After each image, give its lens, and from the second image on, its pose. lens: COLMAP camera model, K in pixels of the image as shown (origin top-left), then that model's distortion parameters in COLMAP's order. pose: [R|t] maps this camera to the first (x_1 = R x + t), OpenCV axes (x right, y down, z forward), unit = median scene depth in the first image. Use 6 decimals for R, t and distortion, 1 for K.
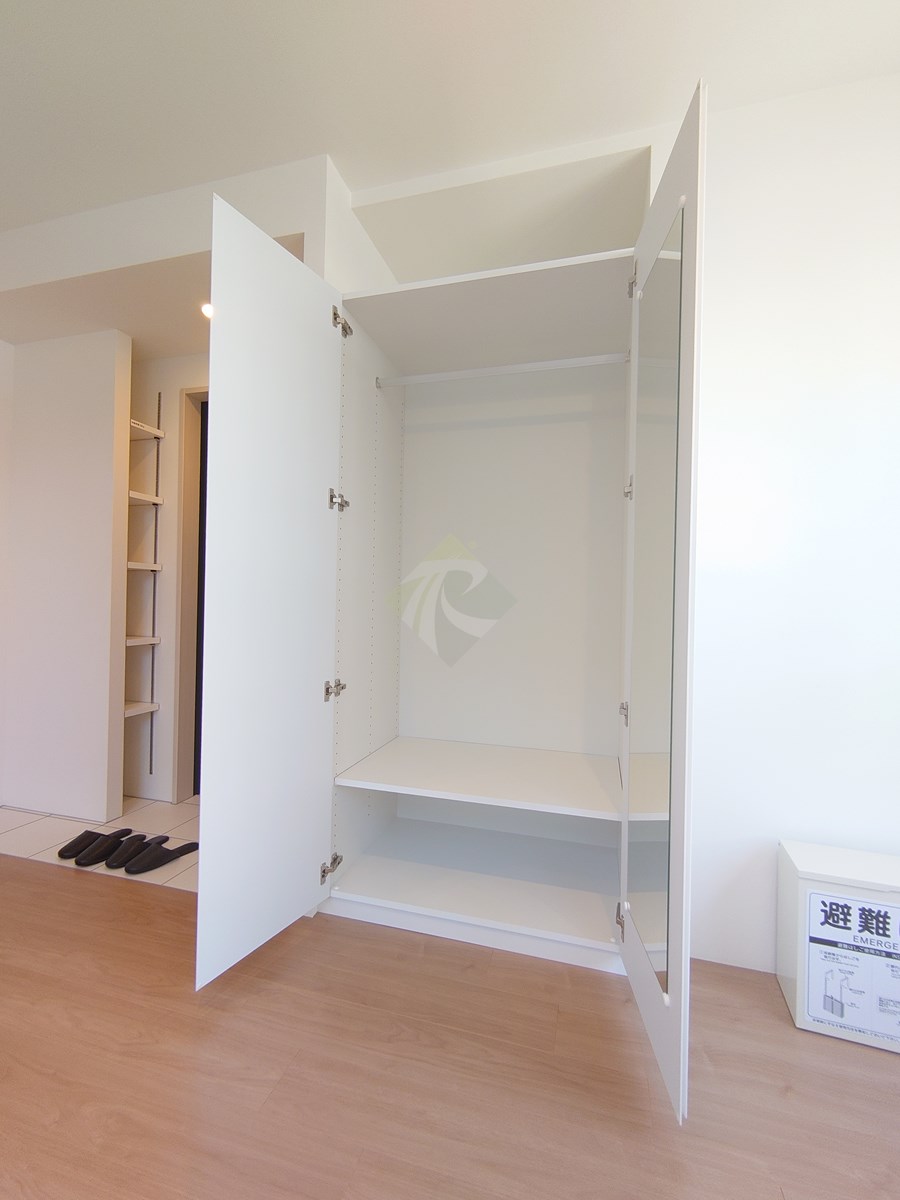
lens RADIAL K [[522.5, 0, 450.0], [0, 522.5, 600.0], [0, 0, 1]] dist [0.013736, 0.000805]
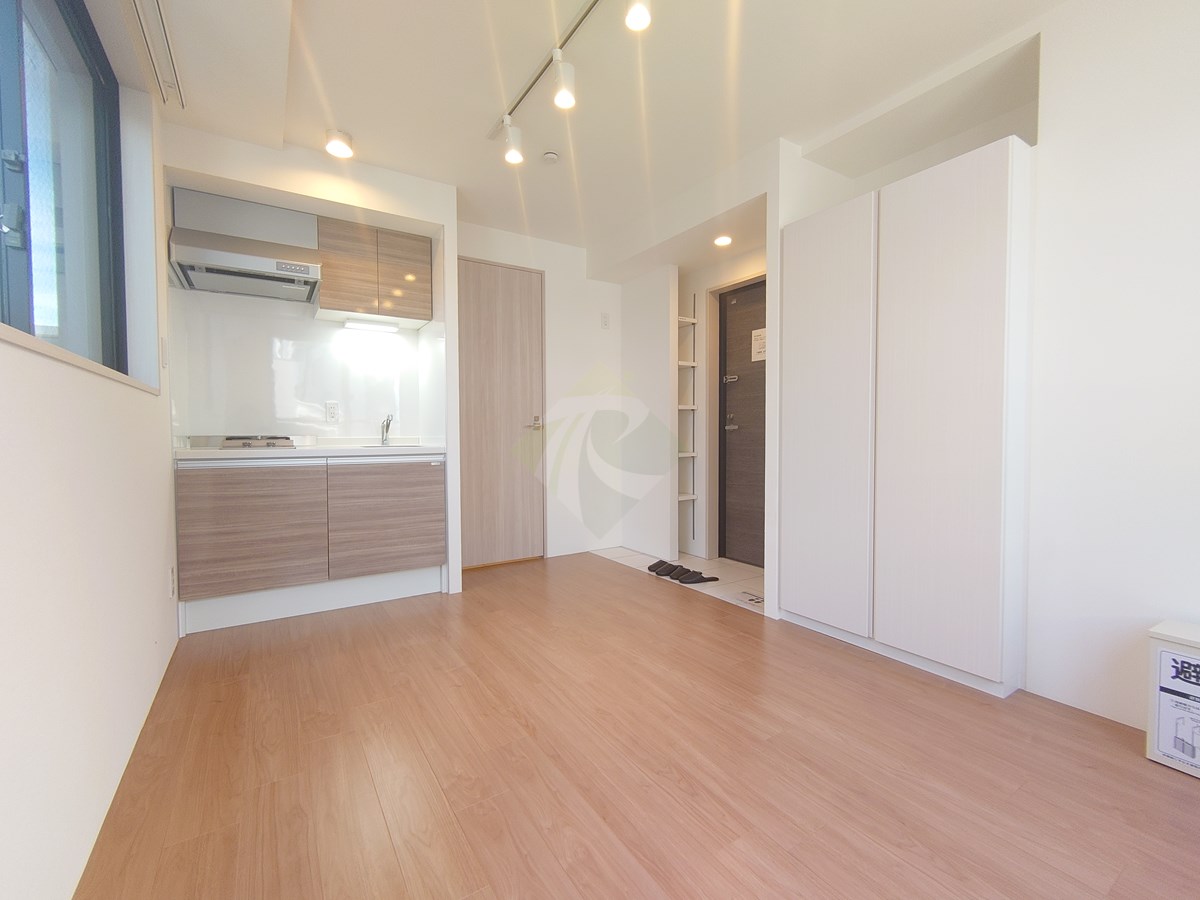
lens RADIAL K [[523.0, 0, 600.0], [0, 523.0, 450.0], [0, 0, 1]] dist [-0.000203, -0.000153]
pose [[0.751909, -0.001858, -0.659265, 0.330811], [0.021779, 0.999520, 0.022023, 0.030489], [0.658907, -0.030917, 0.751588, -0.463549]]
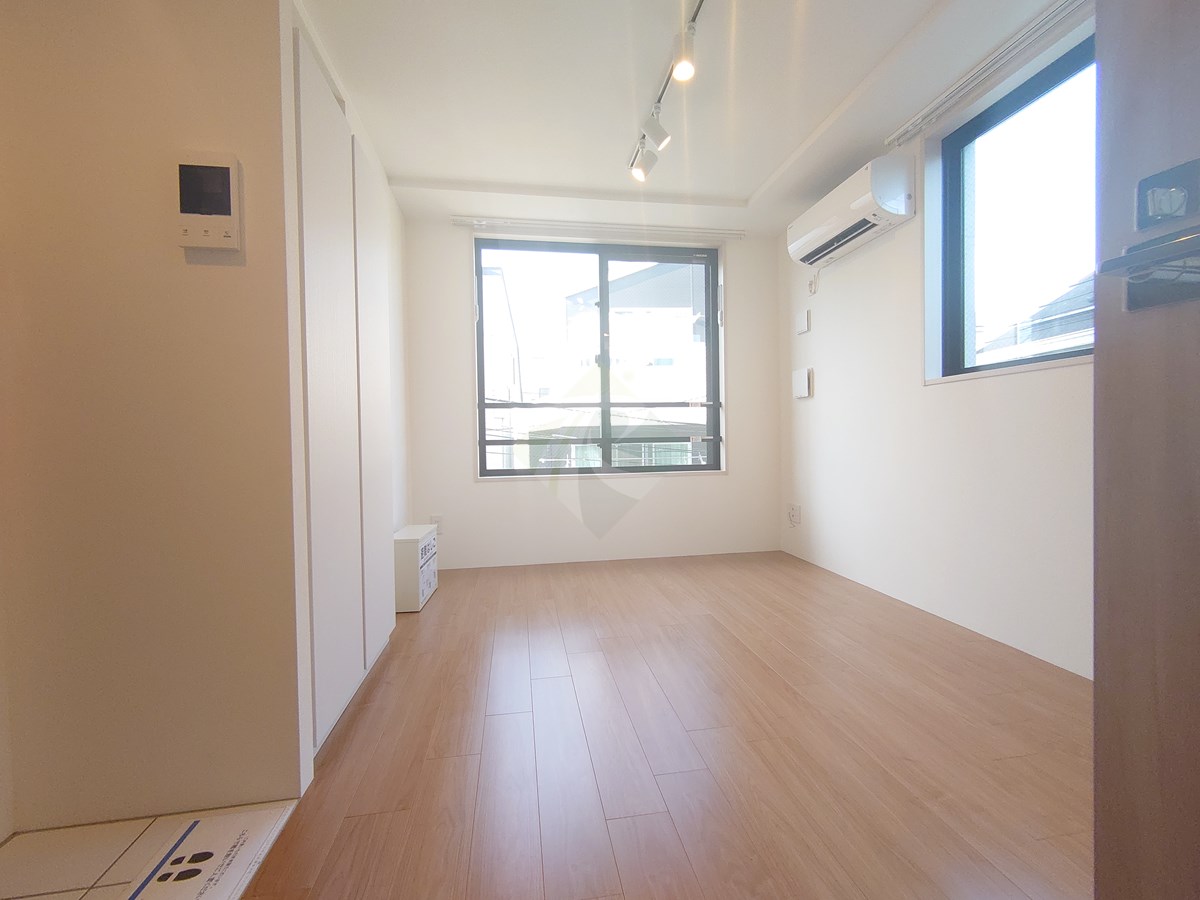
lens RADIAL K [[522.5, 0, 600.0], [0, 522.5, 450.0], [0, 0, 1]] dist [0.013736, 0.000805]
pose [[-0.428757, -0.036204, 0.902694, -1.014278], [0.002515, 0.999145, 0.041266, 0.043417], [-0.903416, 0.019963, -0.428300, 0.798526]]
